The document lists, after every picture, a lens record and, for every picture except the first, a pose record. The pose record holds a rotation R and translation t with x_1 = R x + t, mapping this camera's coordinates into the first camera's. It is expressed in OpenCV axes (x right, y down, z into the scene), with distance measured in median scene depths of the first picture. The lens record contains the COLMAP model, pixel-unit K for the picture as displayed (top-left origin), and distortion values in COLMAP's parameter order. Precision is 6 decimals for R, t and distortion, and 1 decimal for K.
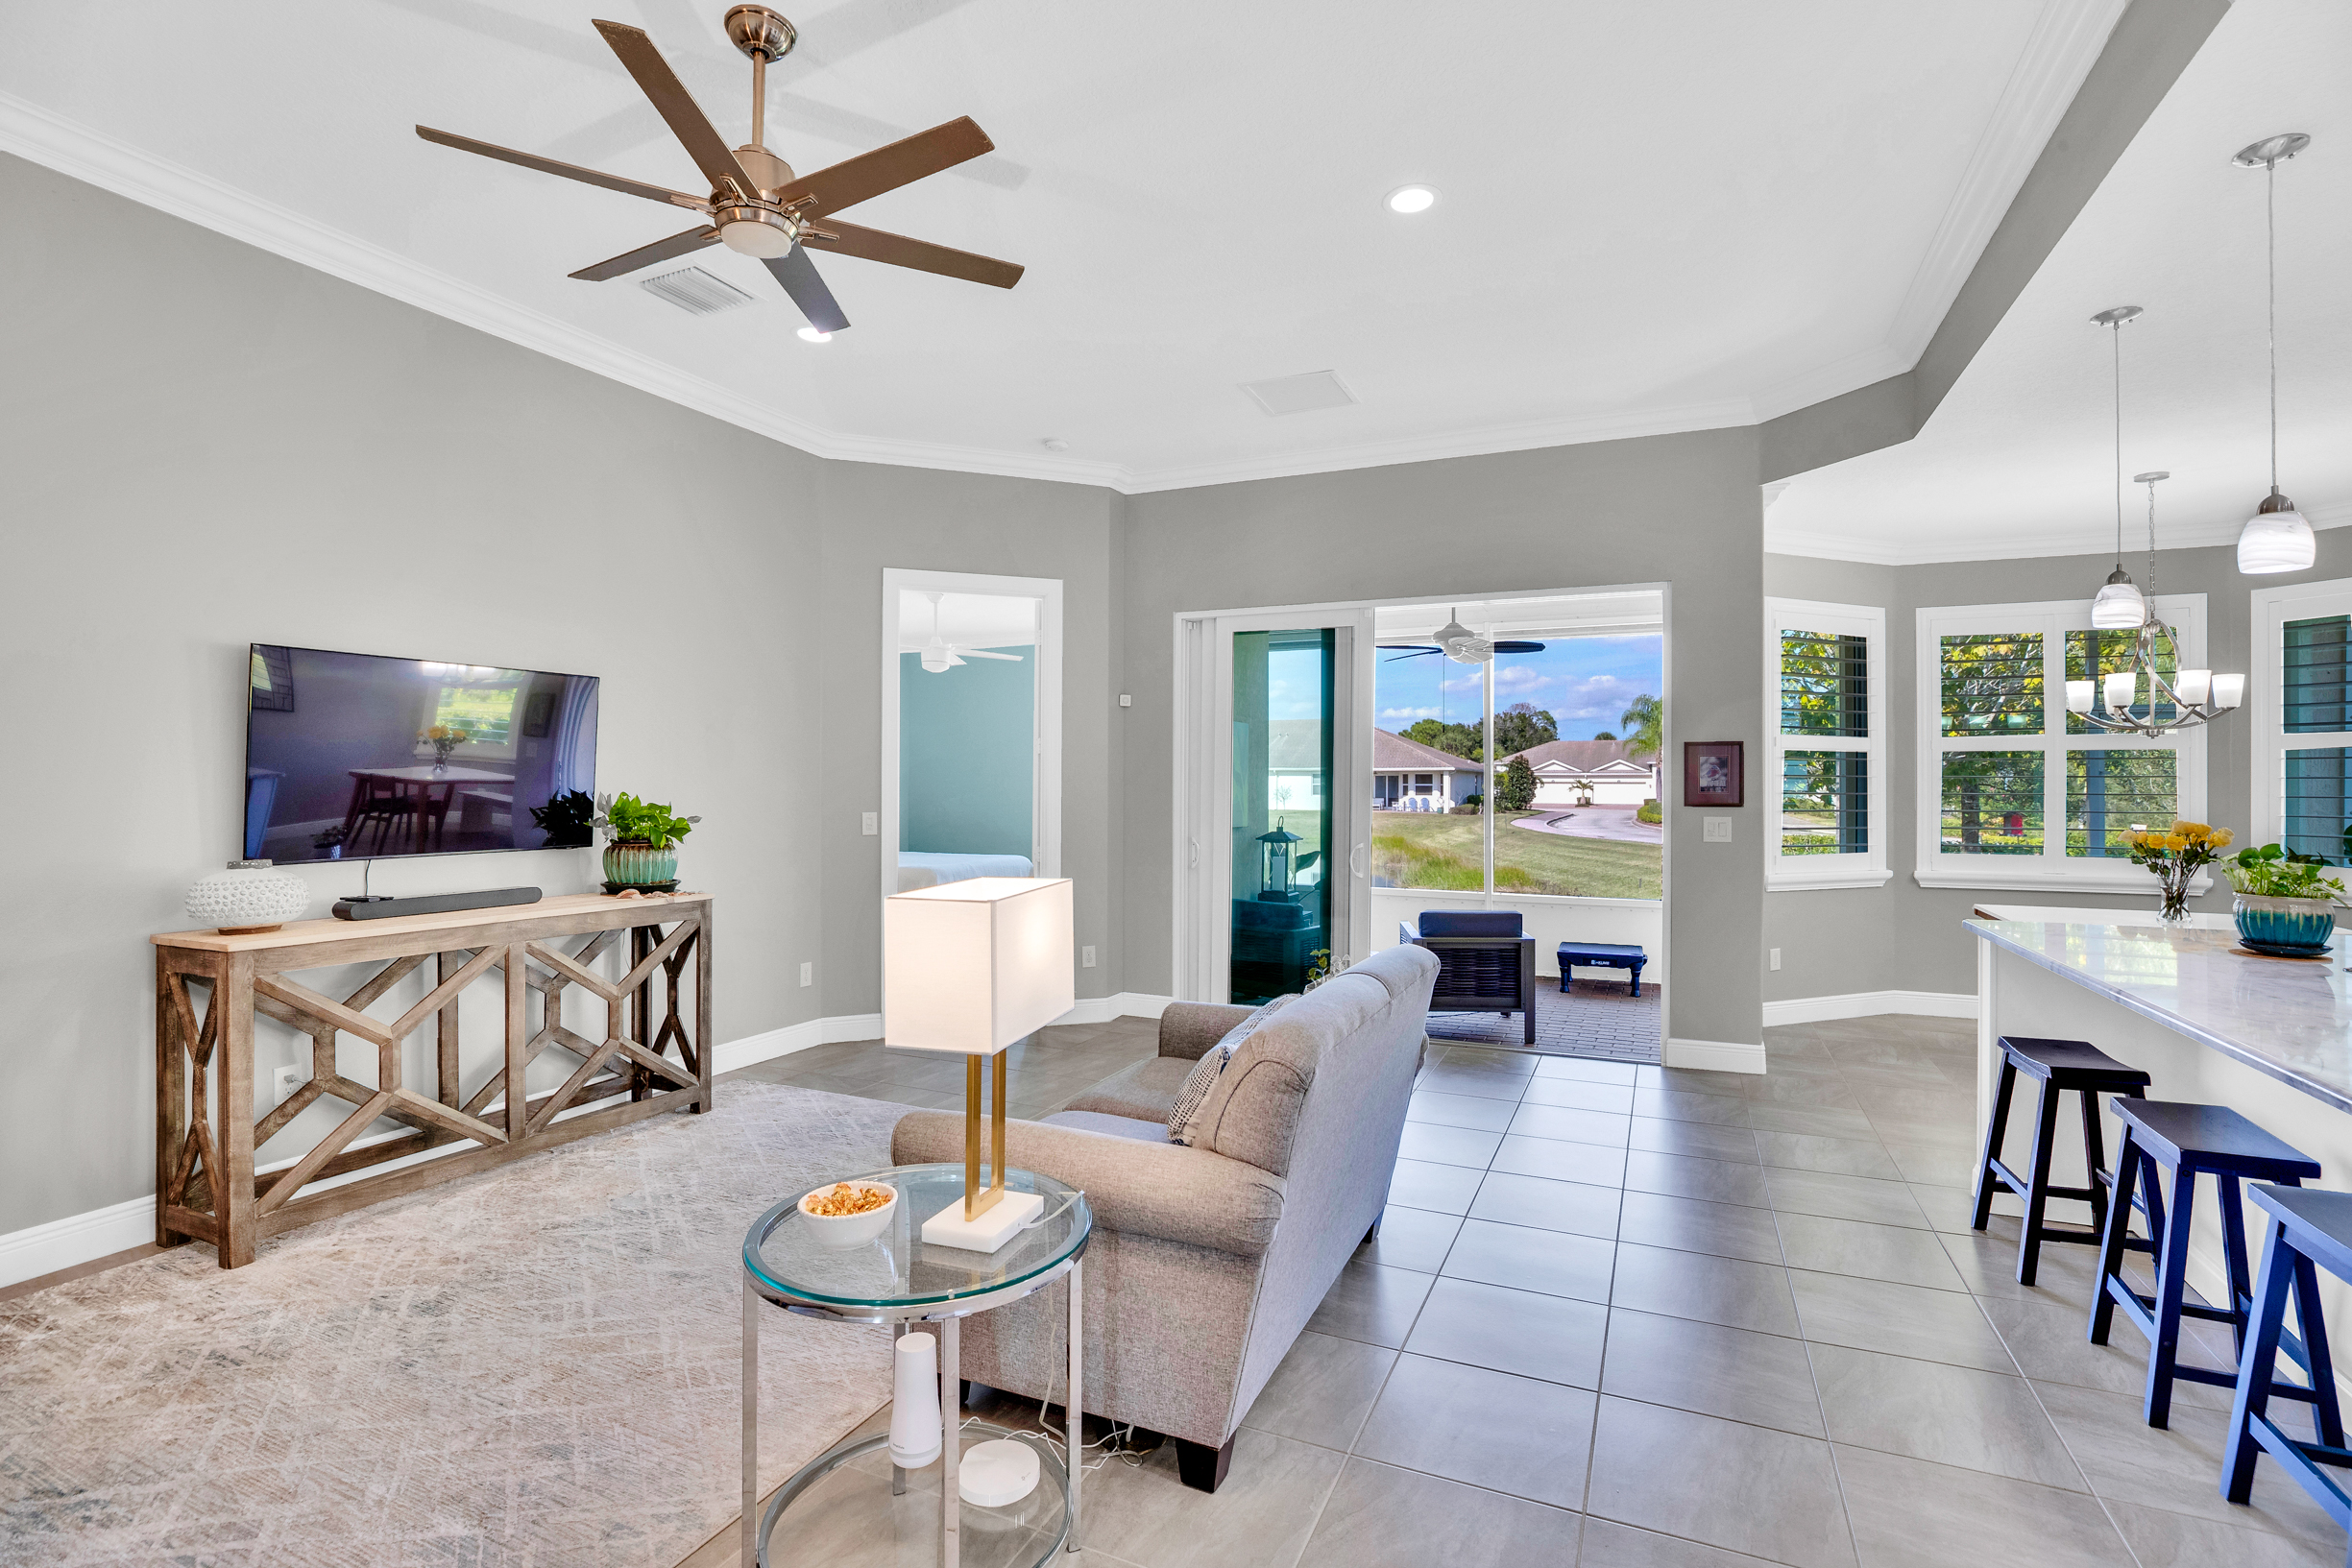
lens RADIAL K [[1080.4, 0, 1188.0], [0, 1080.4, 776.7], [0, 0, 1]] dist [-0.045474, 0.014117]
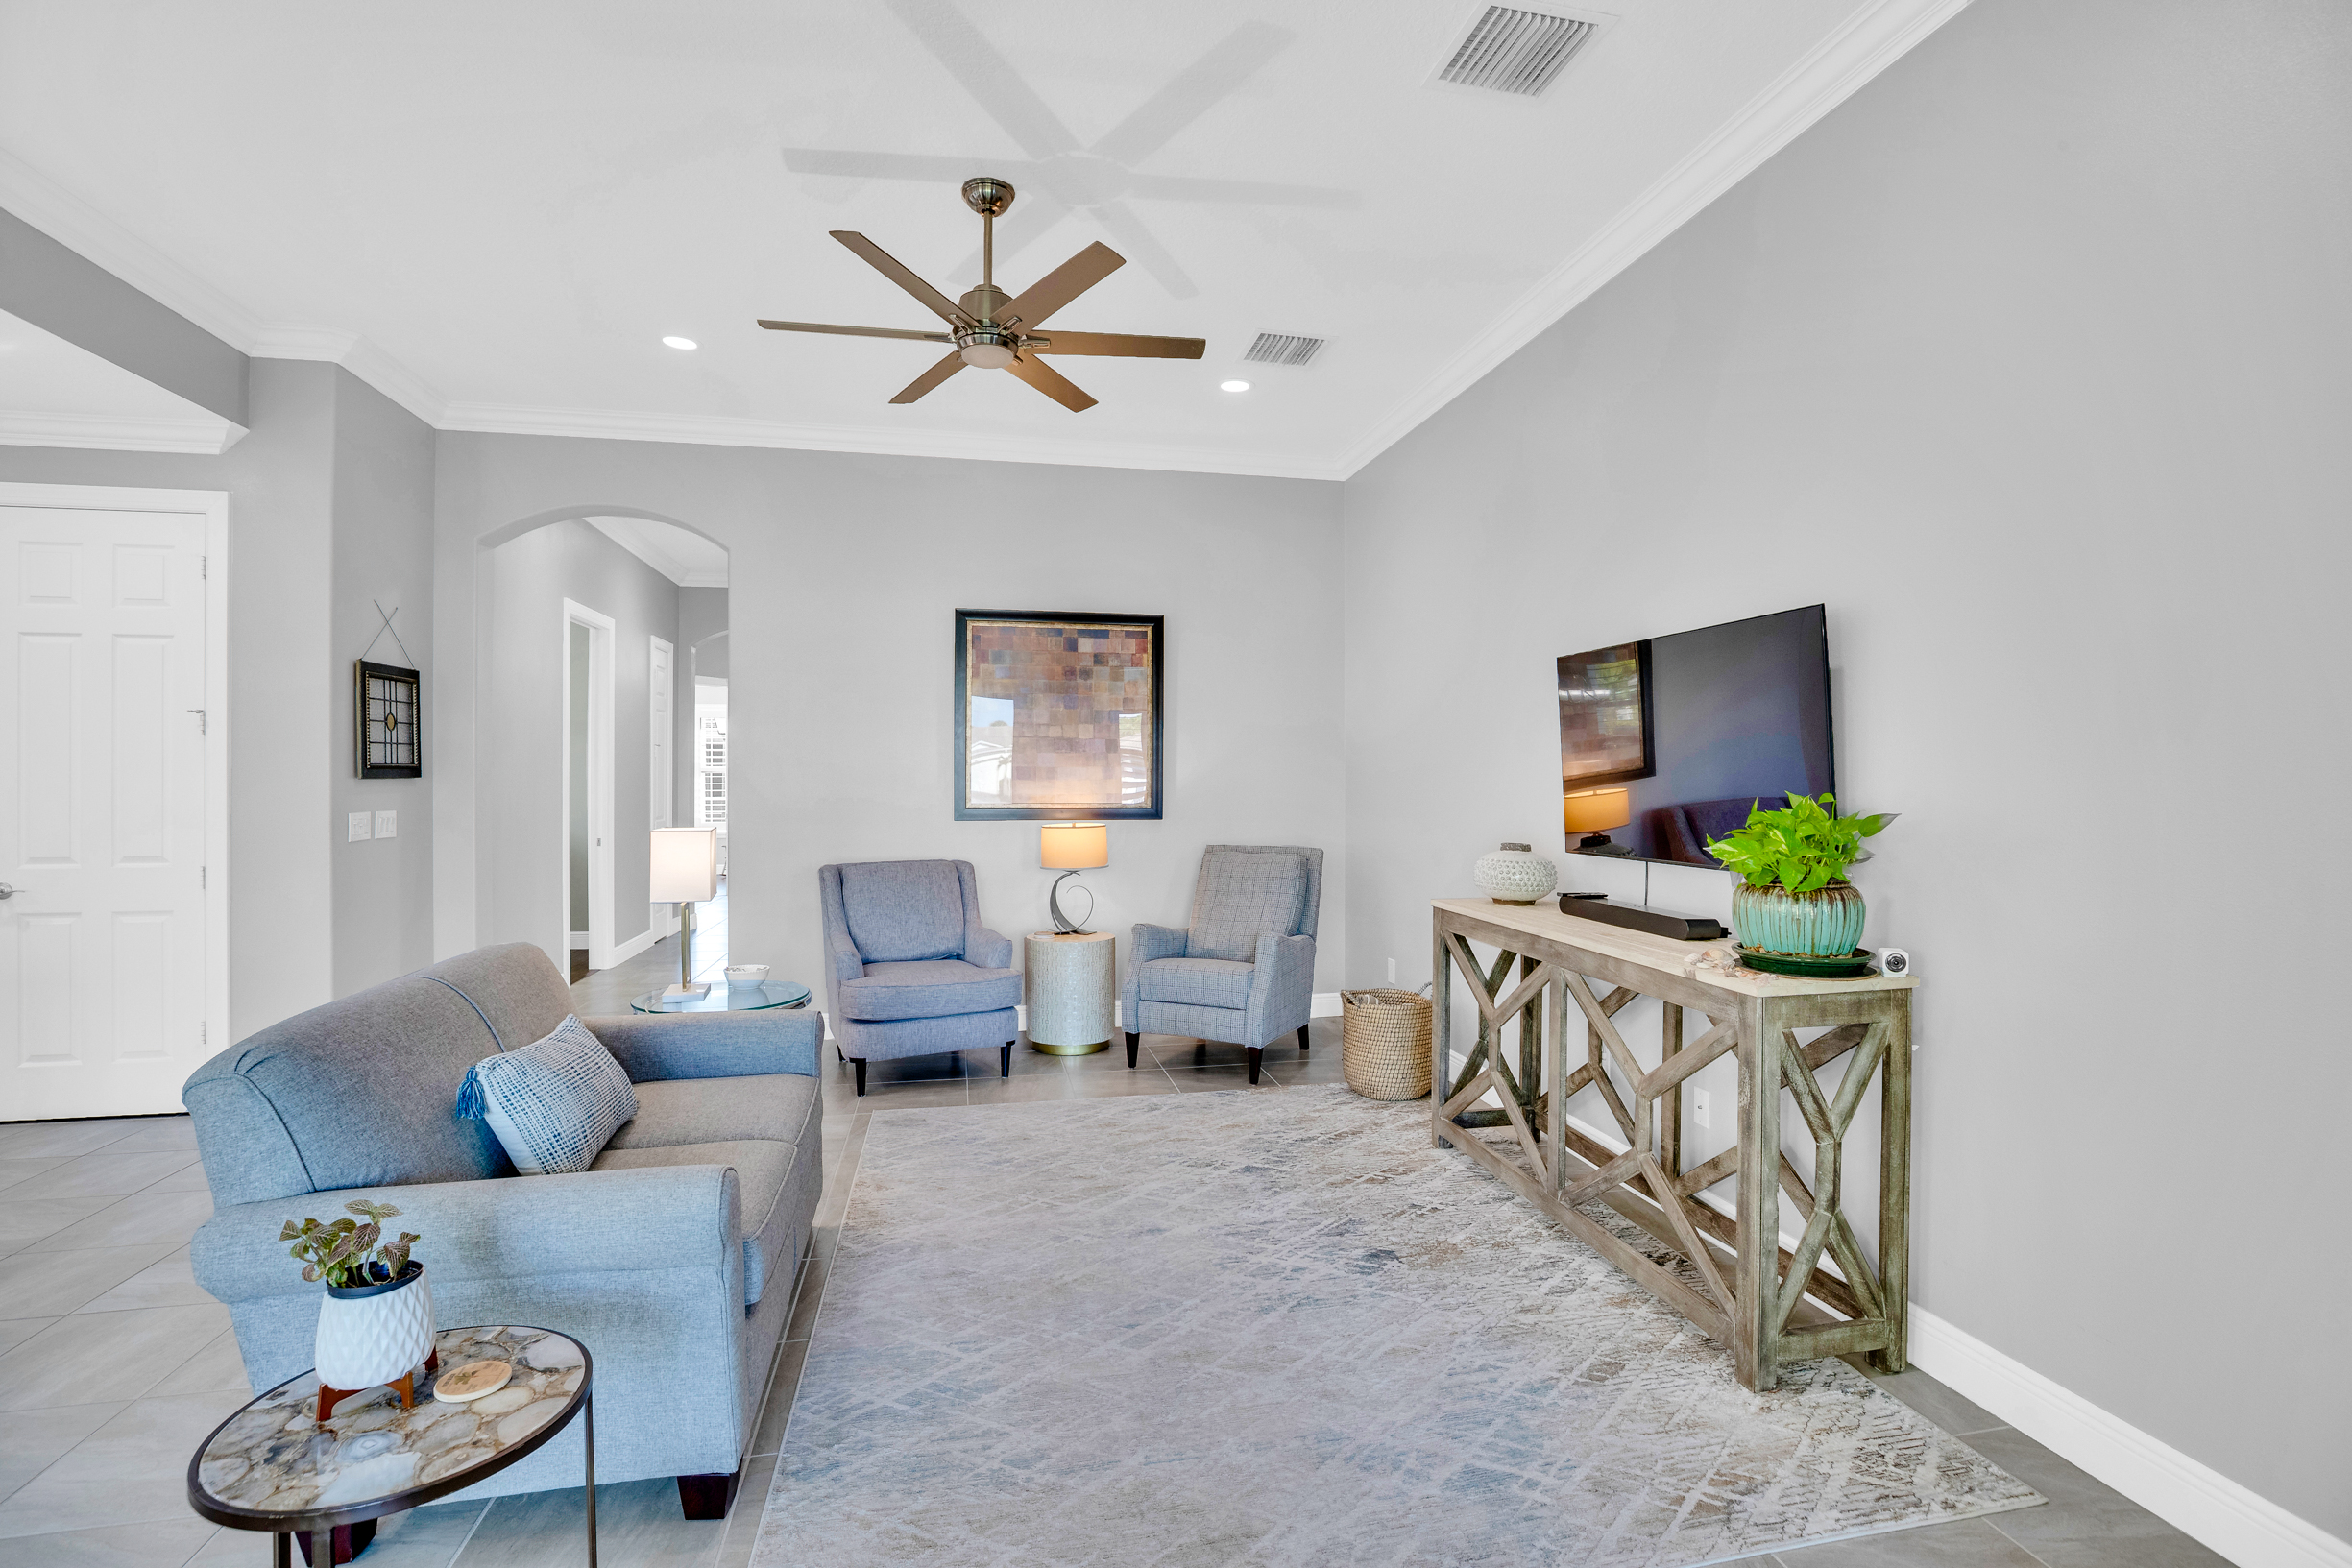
lens RADIAL K [[1080.4, 0, 1188.0], [0, 1080.4, 776.7], [0, 0, 1]] dist [-0.045474, 0.014117]
pose [[-0.809202, -0.004531, -0.587514, 0.122849], [-0.000107, 0.999971, -0.007565, 0.010427], [0.587531, -0.006058, -0.809179, 1.665868]]
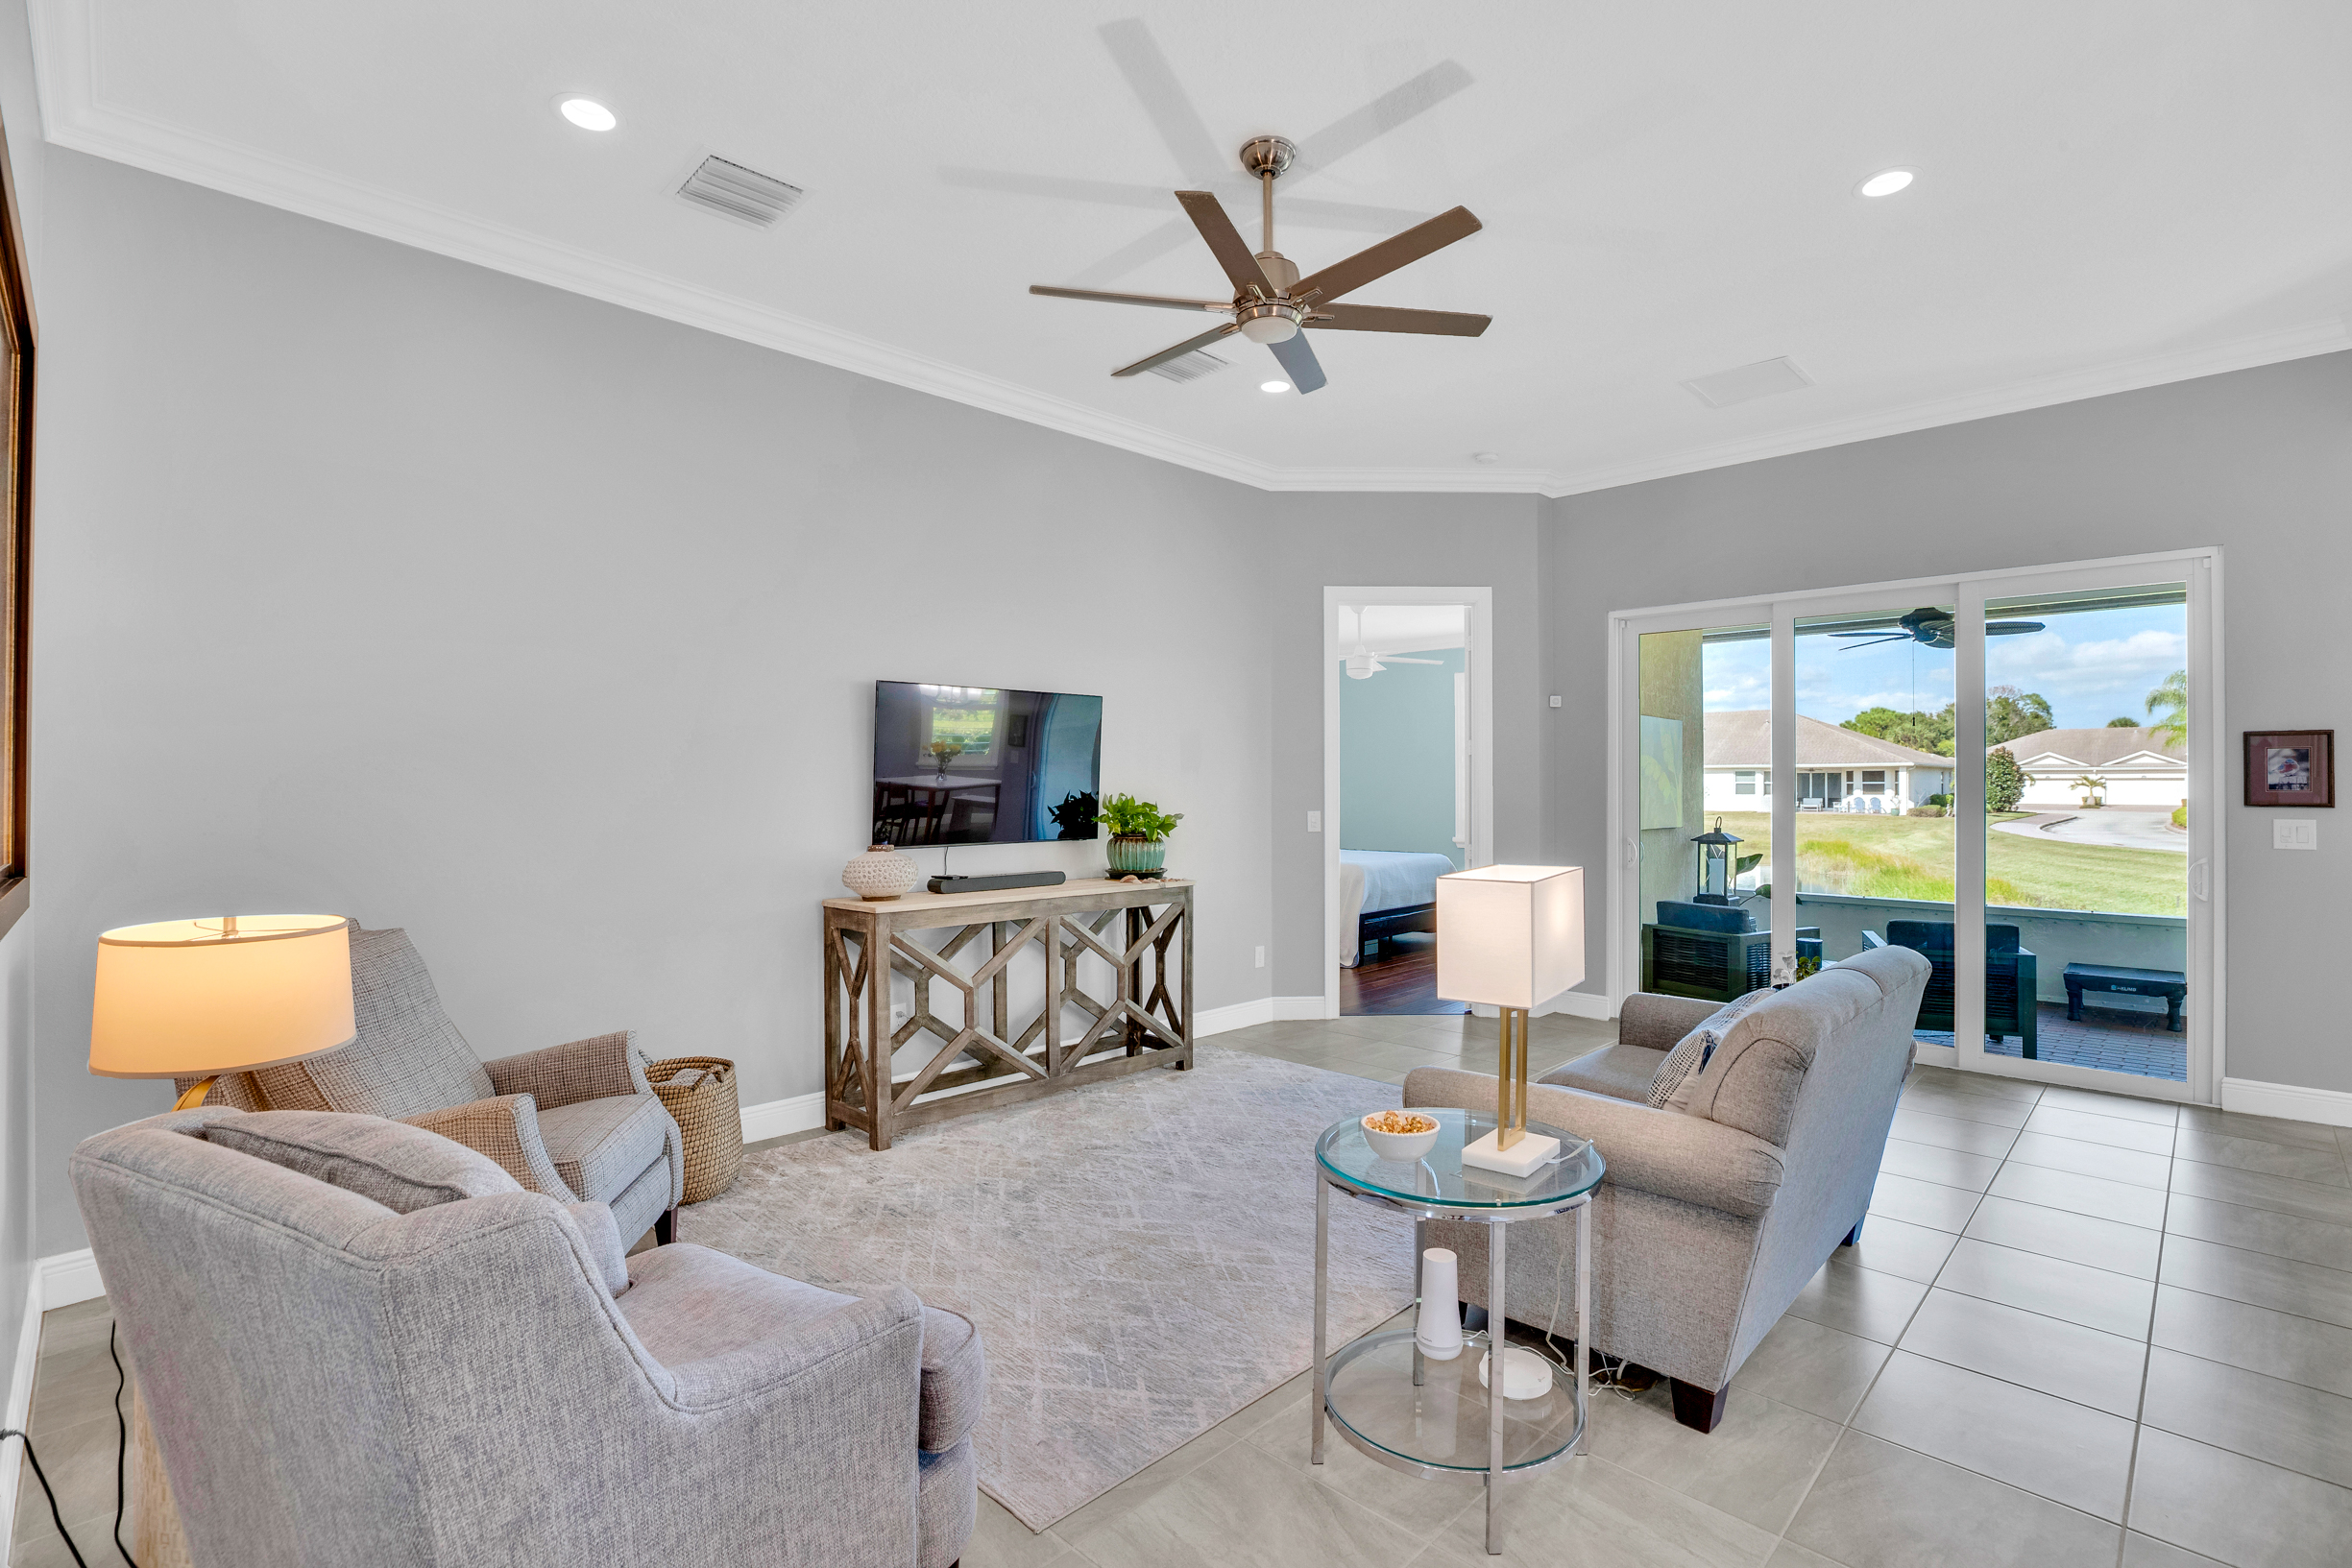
lens RADIAL K [[1080.4, 0, 1188.0], [0, 1080.4, 776.7], [0, 0, 1]] dist [-0.045474, 0.014117]
pose [[0.937156, -0.007062, -0.348839, -0.056710], [0.006968, 0.999975, -0.001523, -0.001567], [0.348841, -0.001003, 0.937182, -0.122663]]
